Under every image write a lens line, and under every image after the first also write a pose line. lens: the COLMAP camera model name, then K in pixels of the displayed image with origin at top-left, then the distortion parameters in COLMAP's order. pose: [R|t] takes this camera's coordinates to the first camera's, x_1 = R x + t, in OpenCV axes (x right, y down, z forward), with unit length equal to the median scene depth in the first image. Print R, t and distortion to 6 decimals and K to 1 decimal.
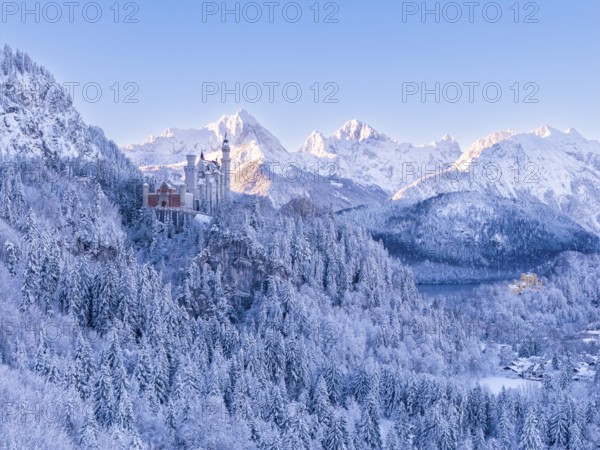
lens RADIAL K [[1243.6, 0, 289.6], [0, 1243.6, 225.4], [0, 0, 1]] dist [0.029879, 0.108942]
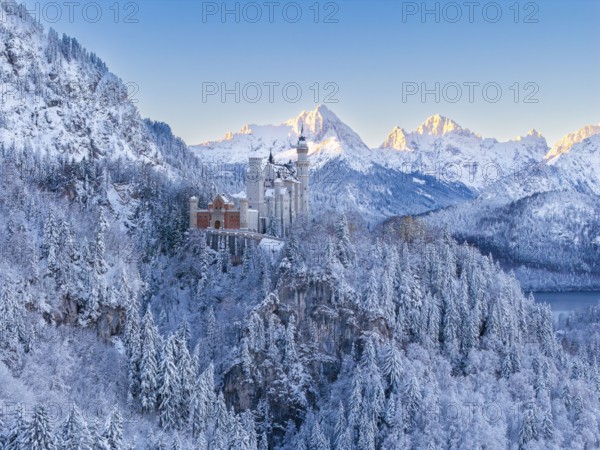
lens RADIAL K [[991.7, 0, 300.0], [0, 991.7, 225.0], [0, 0, 1]] dist [0.008032, 0.007793]
pose [[0.998259, -0.001338, -0.058959, -0.017582], [0.002585, 0.999775, 0.021070, -0.028665], [0.058918, -0.021186, 0.998038, 0.409461]]
